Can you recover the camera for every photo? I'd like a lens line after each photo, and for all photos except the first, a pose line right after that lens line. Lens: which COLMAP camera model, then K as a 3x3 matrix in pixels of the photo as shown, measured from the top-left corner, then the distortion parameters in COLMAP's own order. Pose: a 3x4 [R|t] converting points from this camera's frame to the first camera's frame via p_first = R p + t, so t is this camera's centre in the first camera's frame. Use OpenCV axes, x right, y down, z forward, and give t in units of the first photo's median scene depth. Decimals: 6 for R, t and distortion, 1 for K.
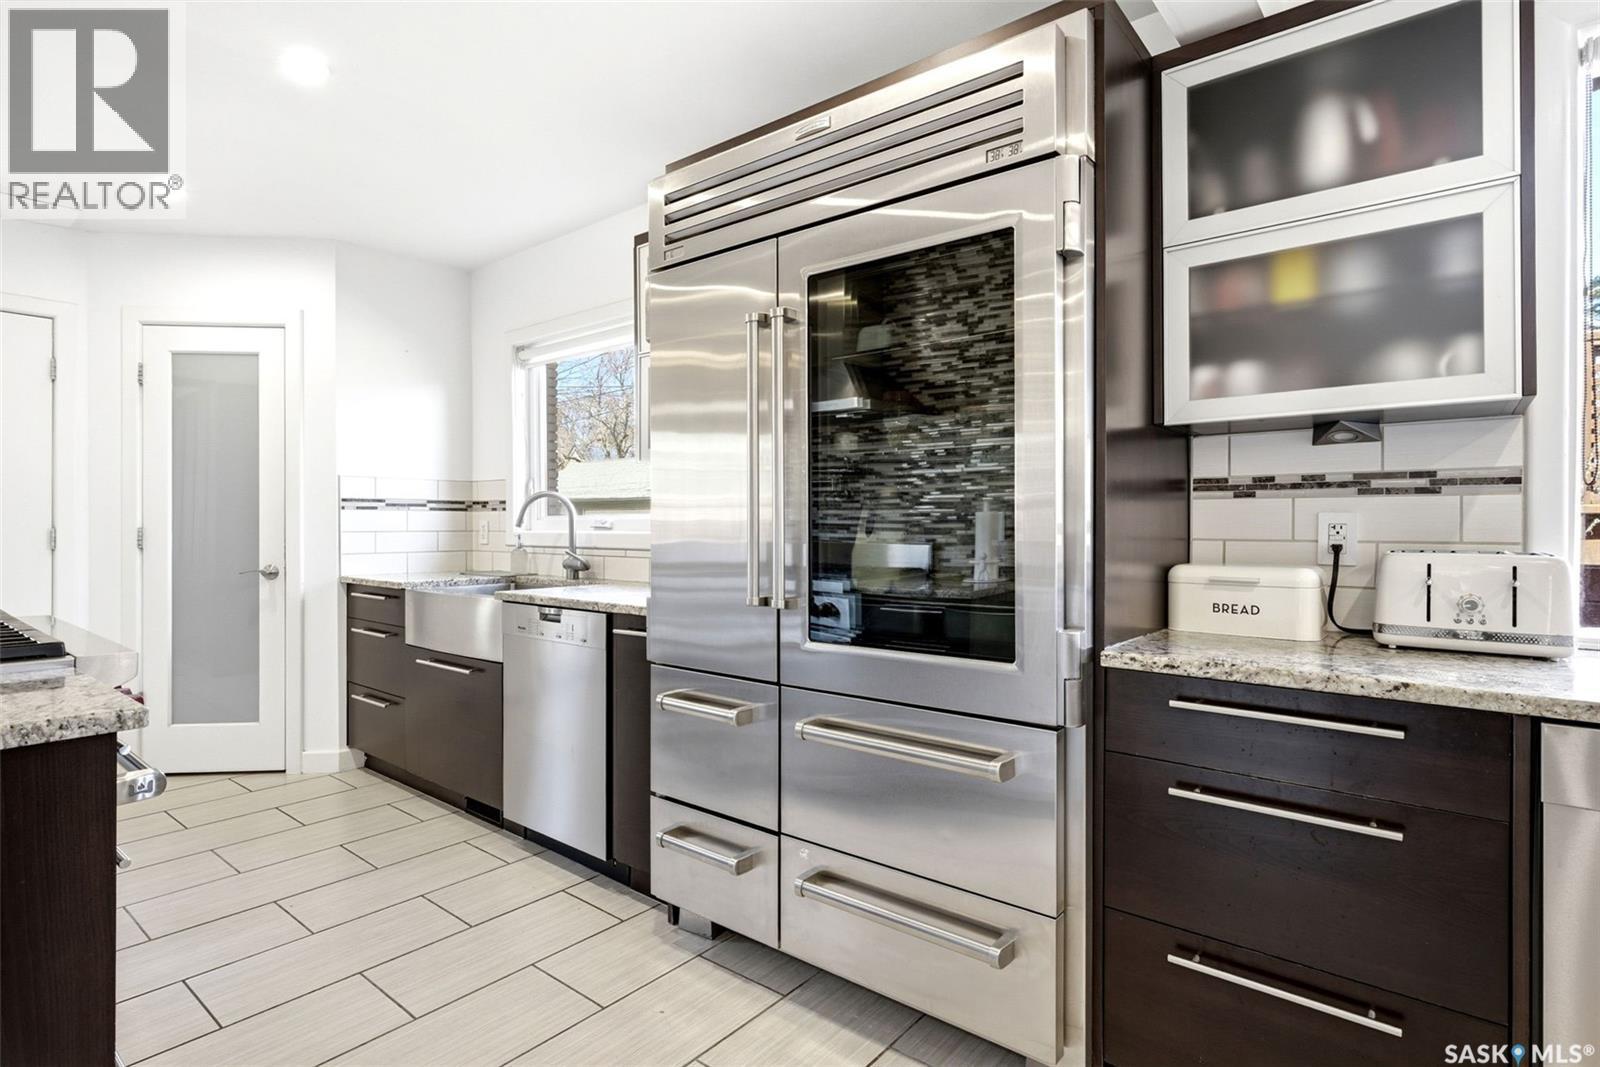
lens RADIAL K [[819.1, 0, 798.0], [0, 819.1, 525.7], [0, 0, 1]] dist [0.002039, 0.000602]
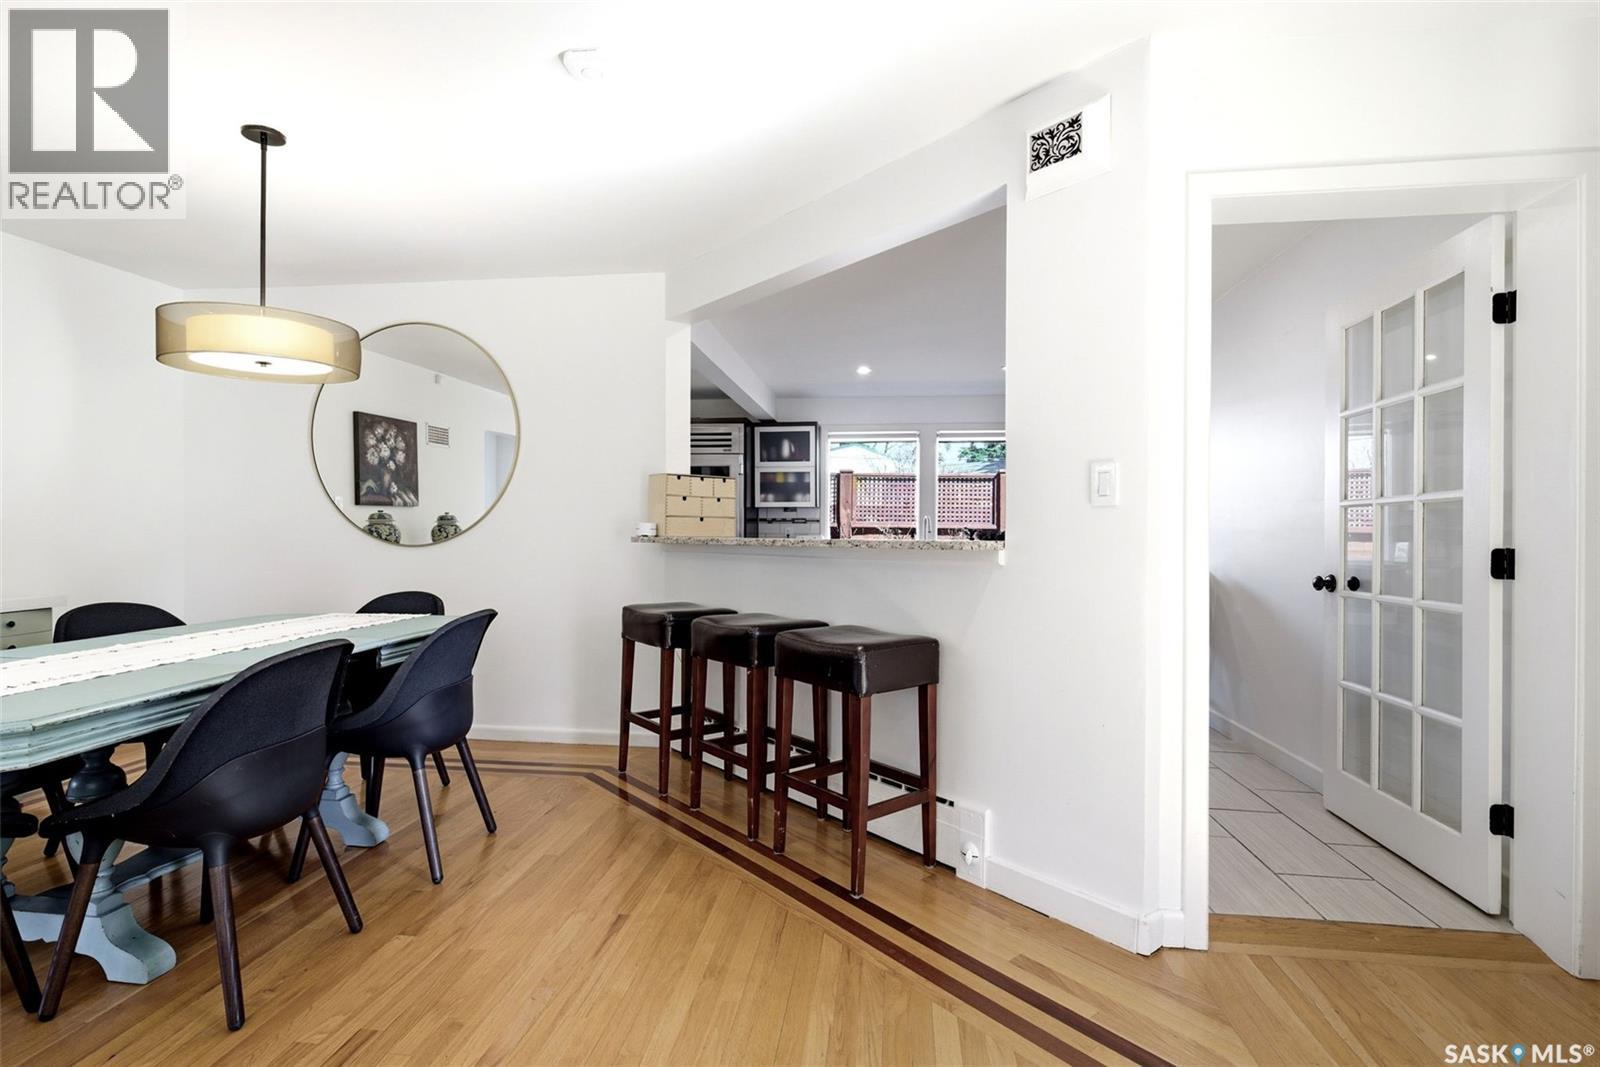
lens RADIAL K [[753.1, 0, 789.5], [0, 753.1, 535.6], [0, 0, 1]] dist [0.000937, 0.000343]
pose [[0.850113, 0.001578, 0.526598, -0.825878], [-0.001921, 0.999998, 0.000105, 0.015985], [-0.526597, -0.001101, 0.850115, -1.373764]]
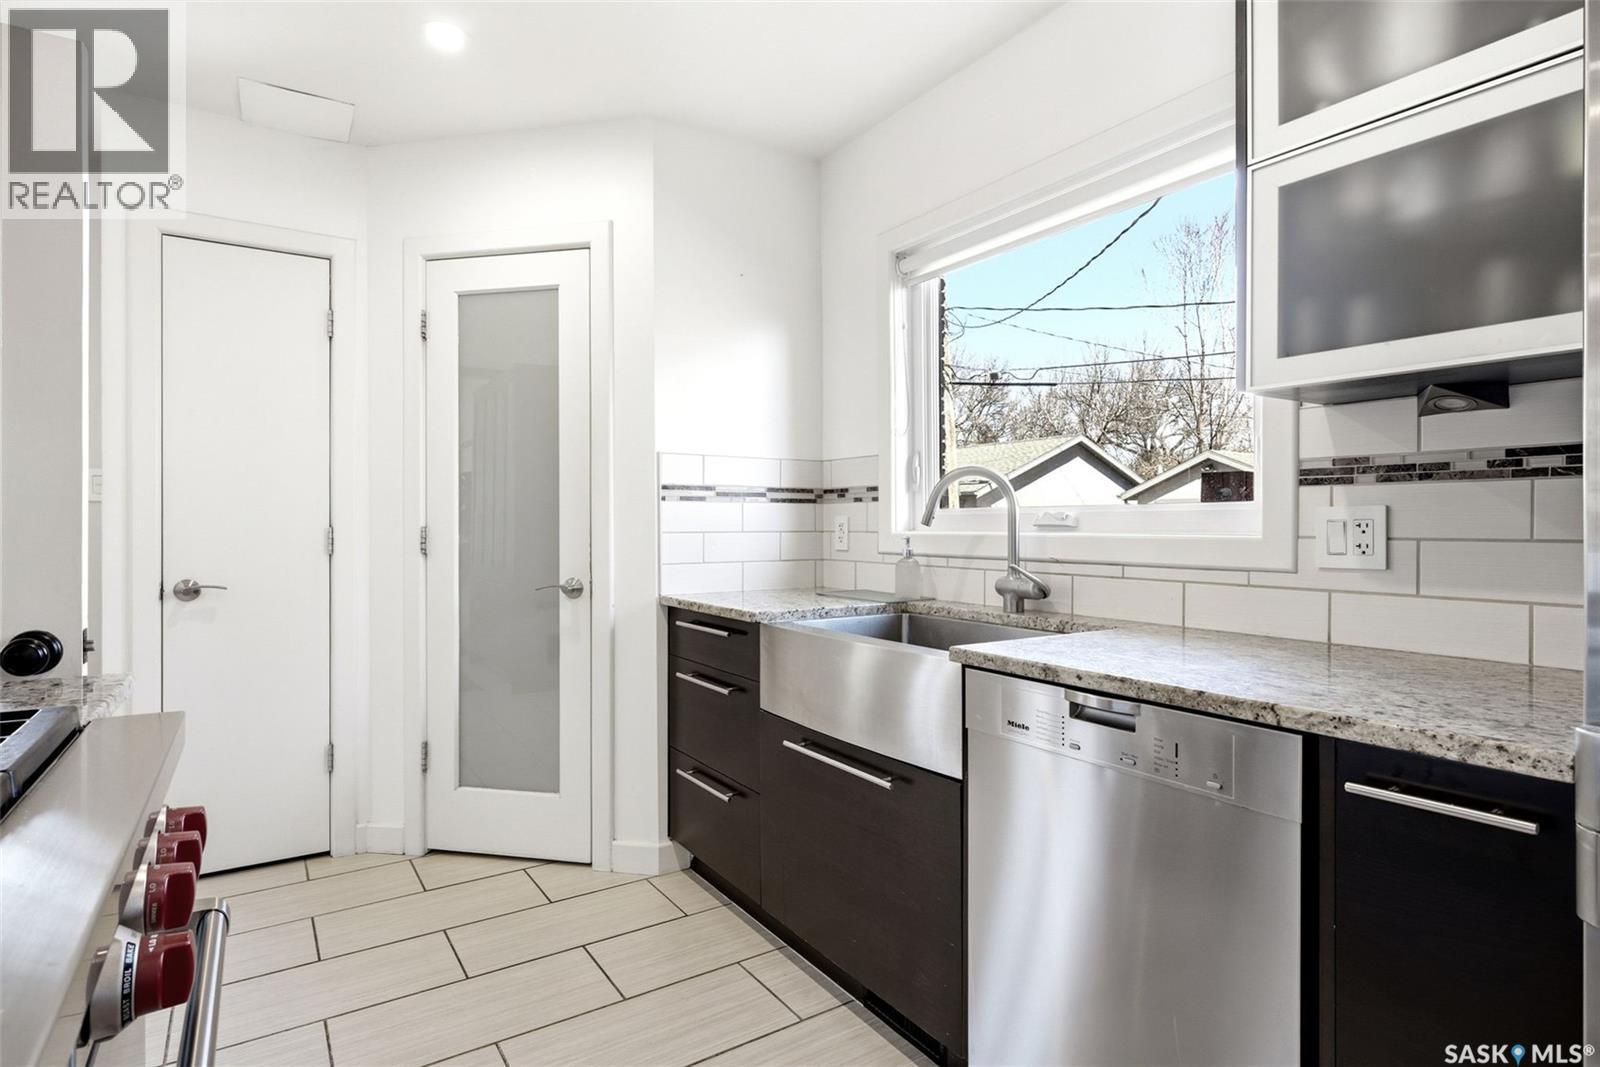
lens RADIAL K [[819.1, 0, 789.4], [0, 819.1, 527.5], [0, 0, 1]] dist [0.002039, 0.000602]
pose [[0.954732, -0.000193, -0.297468, -0.263086], [0.000791, 0.999998, 0.001888, 0.002047], [0.297467, -0.002037, 0.954730, 0.392382]]
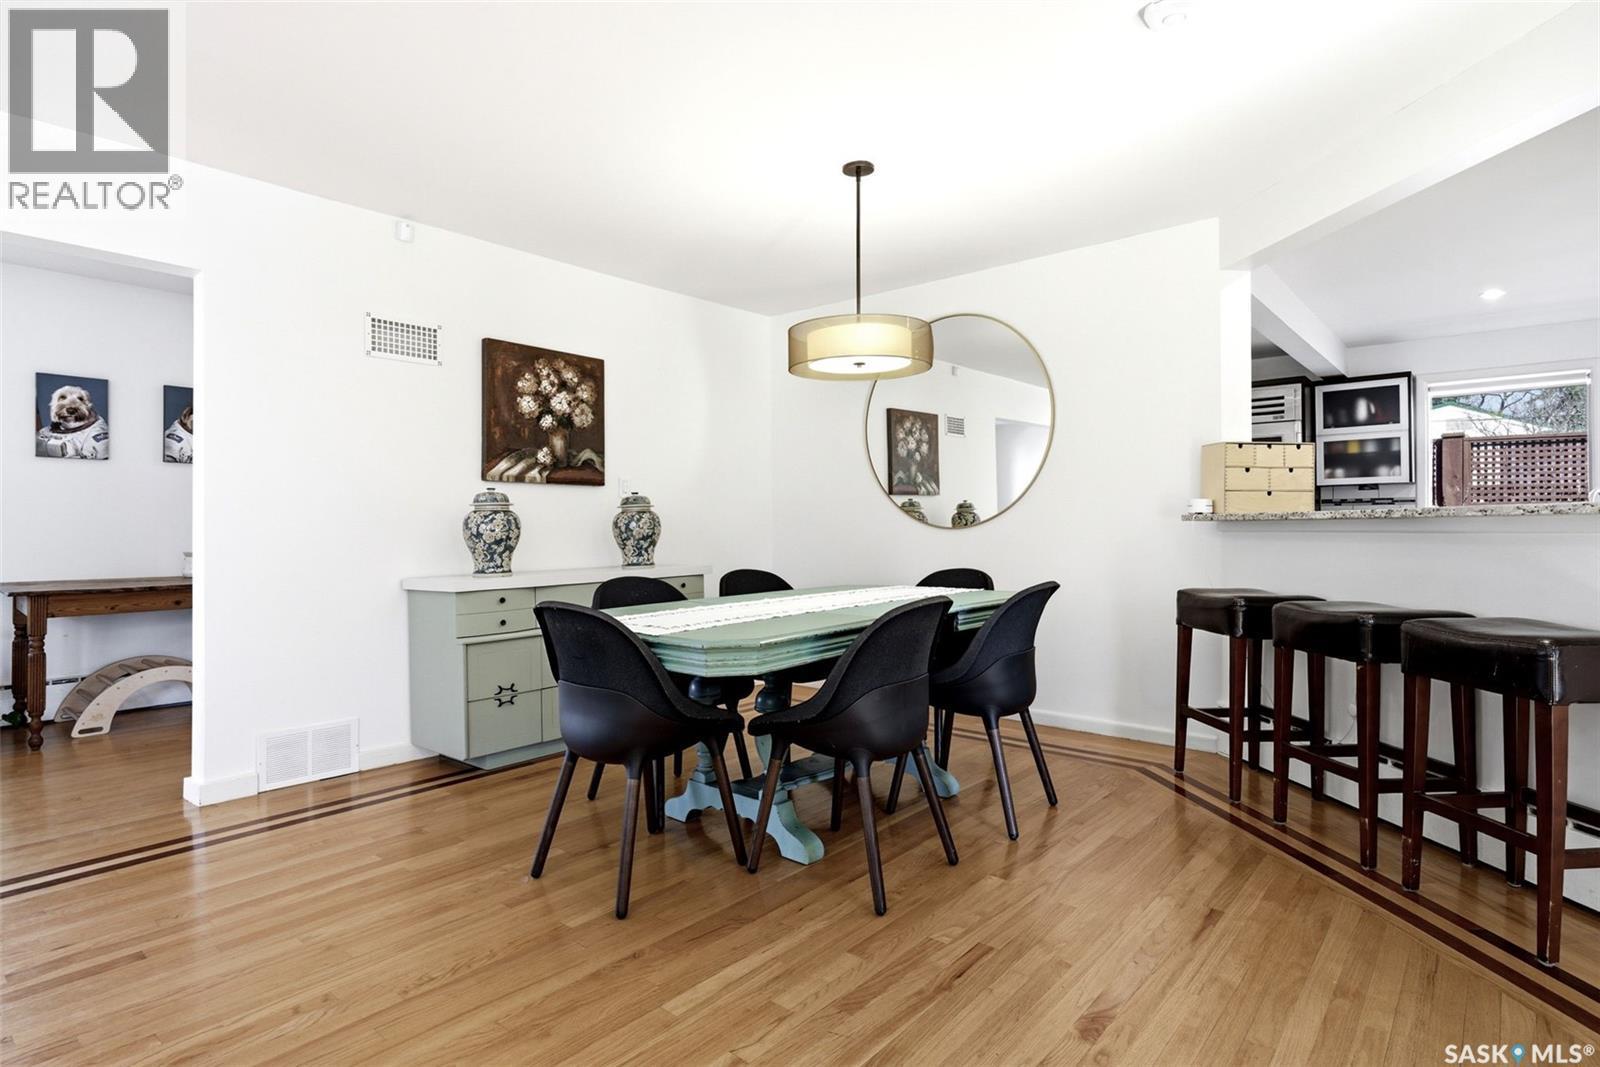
lens RADIAL K [[819.1, 0, 812.0], [0, 819.1, 527.7], [0, 0, 1]] dist [0.002039, 0.000602]
pose [[0.999874, -0.003733, -0.015423, -0.918497], [0.003638, 0.999974, -0.006202, 0.040964], [0.015446, 0.006145, 0.999862, -1.409112]]
